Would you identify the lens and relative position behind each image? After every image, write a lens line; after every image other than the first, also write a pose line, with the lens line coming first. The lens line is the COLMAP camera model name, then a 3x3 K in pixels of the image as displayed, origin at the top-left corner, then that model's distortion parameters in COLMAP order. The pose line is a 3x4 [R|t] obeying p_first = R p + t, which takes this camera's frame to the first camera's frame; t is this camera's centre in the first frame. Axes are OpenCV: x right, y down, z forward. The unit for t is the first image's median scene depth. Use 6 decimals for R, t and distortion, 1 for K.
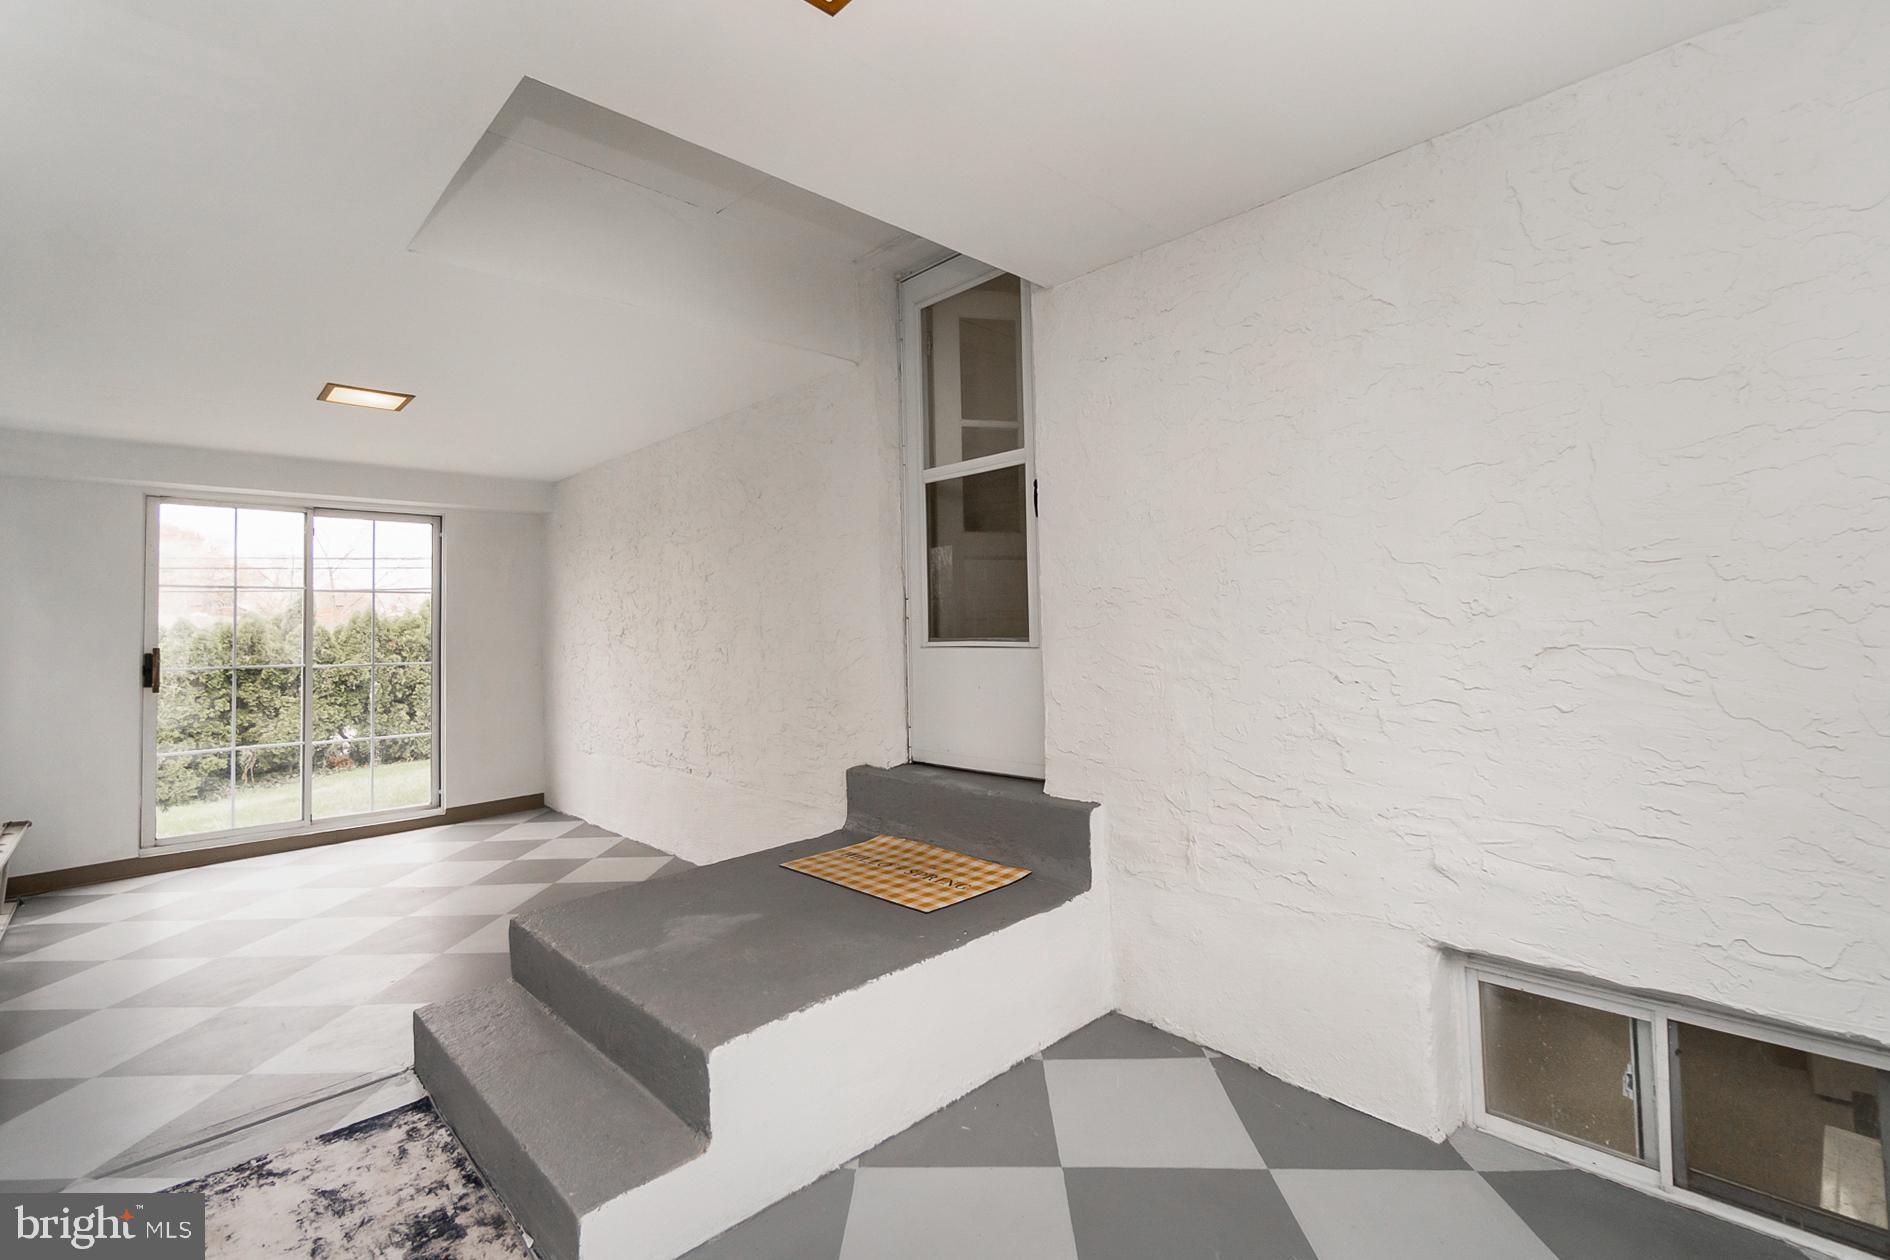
lens RADIAL K [[833.9, 0, 942.8], [0, 833.9, 598.5], [0, 0, 1]] dist [-0.001738, -0.000129]
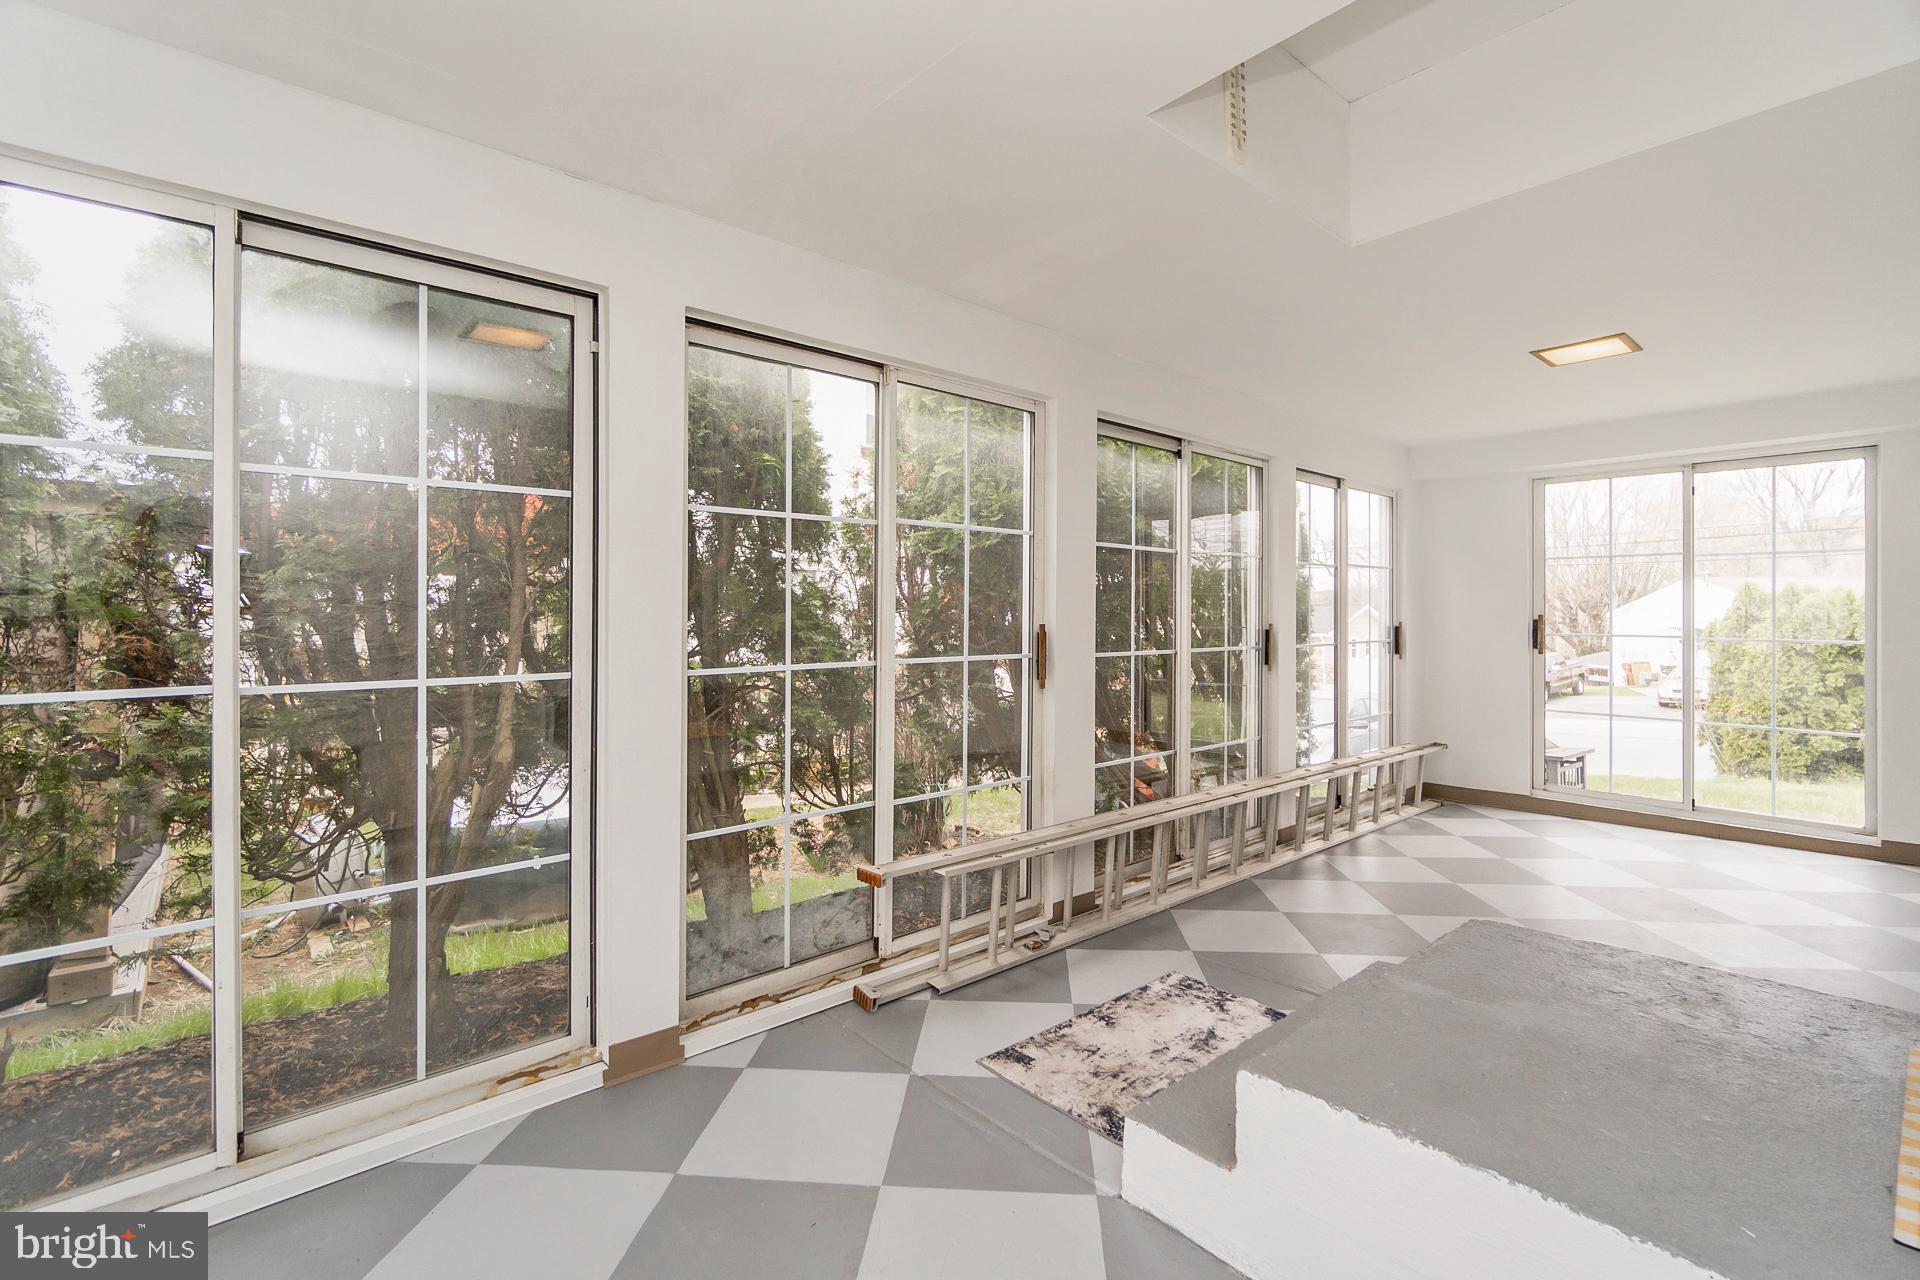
lens RADIAL K [[847.1, 0, 957.7], [0, 847.1, 608.0], [0, 0, 1]] dist [-0.001738, -0.000129]
pose [[-0.047619, 0.015016, -0.998753, 0.226472], [0.038346, 0.999177, 0.013194, 0.005150], [0.998129, -0.037669, -0.048156, 0.262886]]
